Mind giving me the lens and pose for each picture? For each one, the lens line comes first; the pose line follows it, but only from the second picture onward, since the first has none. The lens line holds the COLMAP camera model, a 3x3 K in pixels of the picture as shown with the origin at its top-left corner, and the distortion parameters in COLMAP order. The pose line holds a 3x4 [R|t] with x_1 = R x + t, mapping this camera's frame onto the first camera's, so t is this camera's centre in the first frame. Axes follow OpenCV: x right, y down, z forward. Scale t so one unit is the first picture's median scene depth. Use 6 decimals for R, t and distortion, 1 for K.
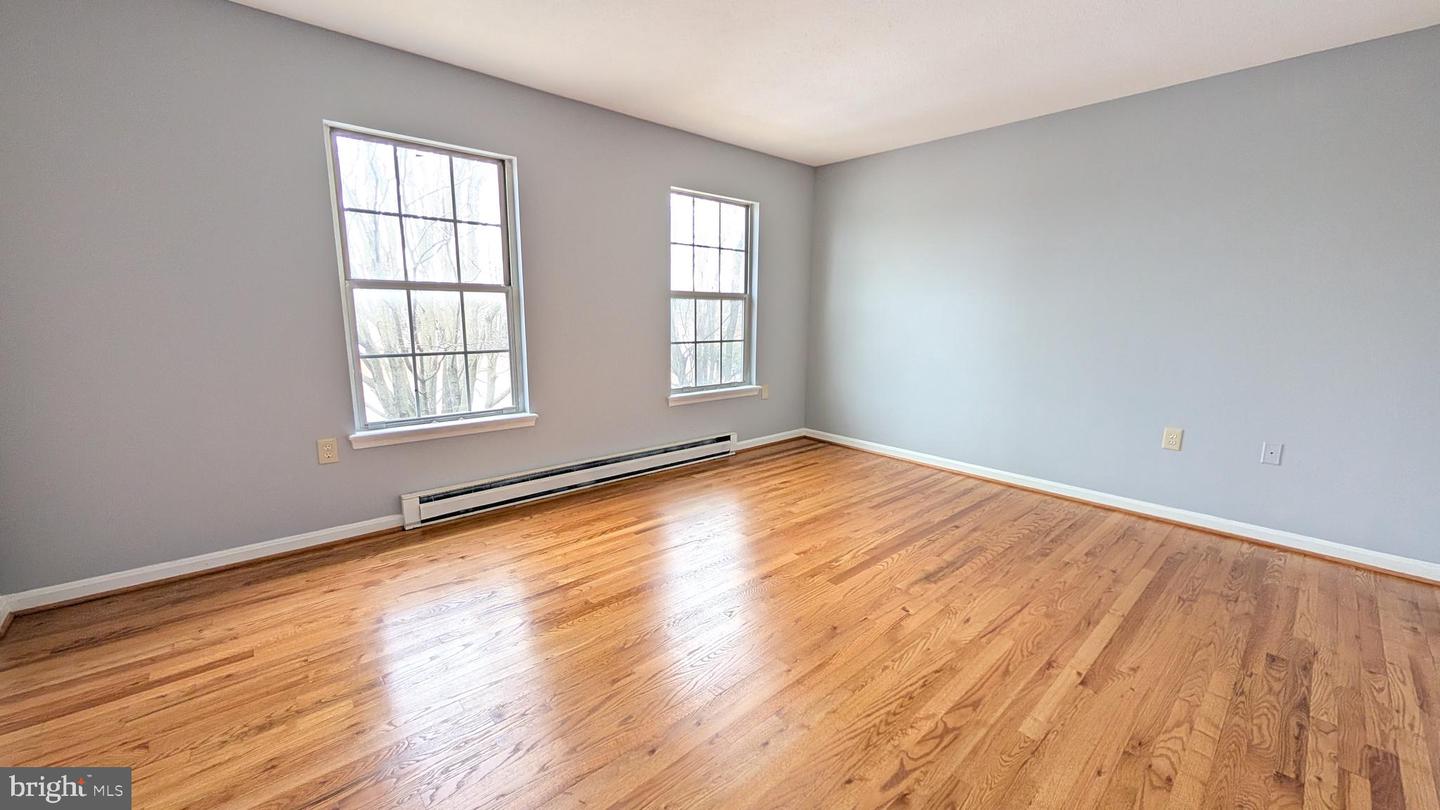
lens RADIAL K [[544.4, 0, 722.9], [0, 544.4, 404.5], [0, 0, 1]] dist [0.000076, 0.000150]
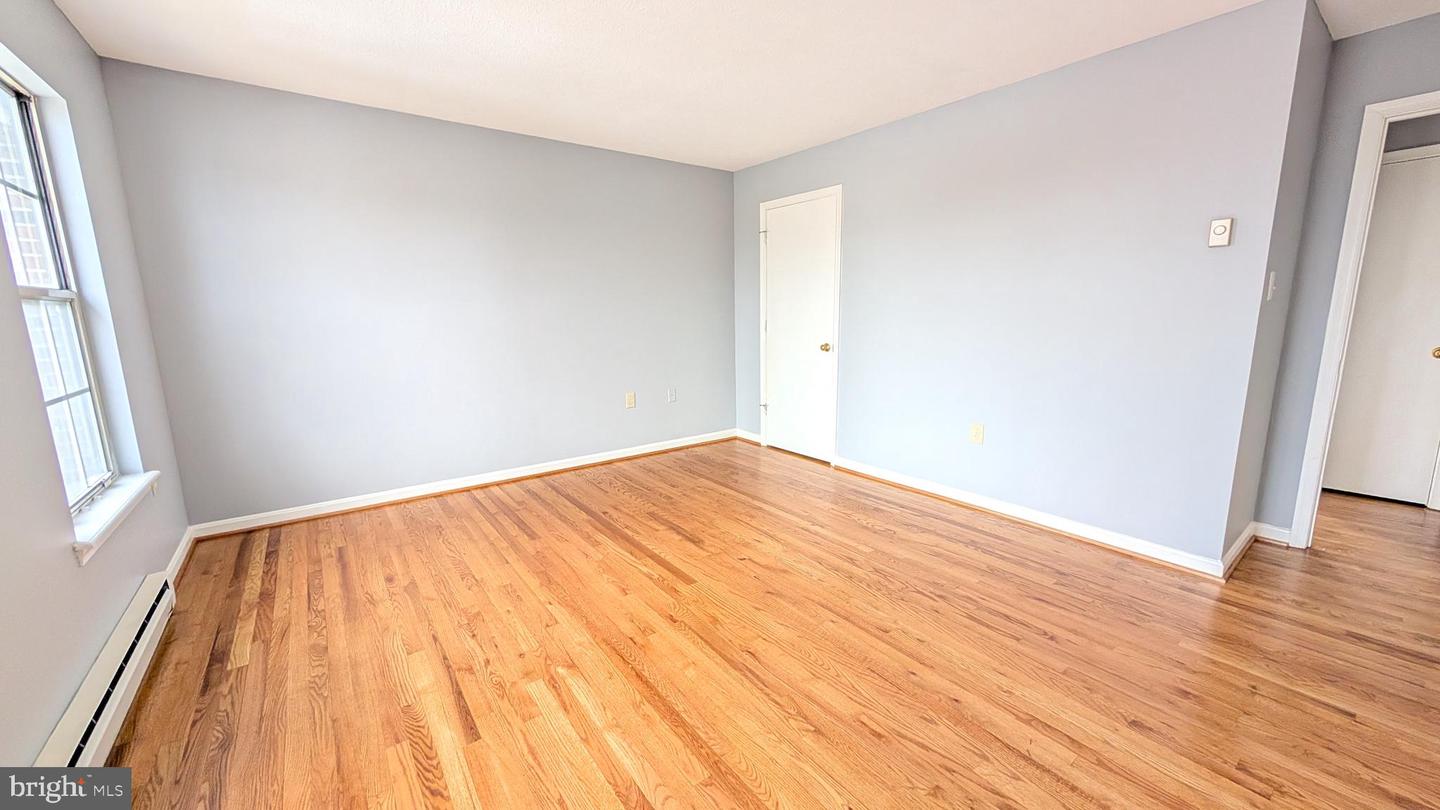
lens RADIAL K [[544.4, 0, 722.9], [0, 544.4, 404.5], [0, 0, 1]] dist [0.000076, 0.000150]
pose [[0.080681, -0.184405, 0.979533, -0.510133], [0.184869, 0.968454, 0.167092, -0.108671], [-0.979446, 0.167604, 0.112227, 0.541383]]
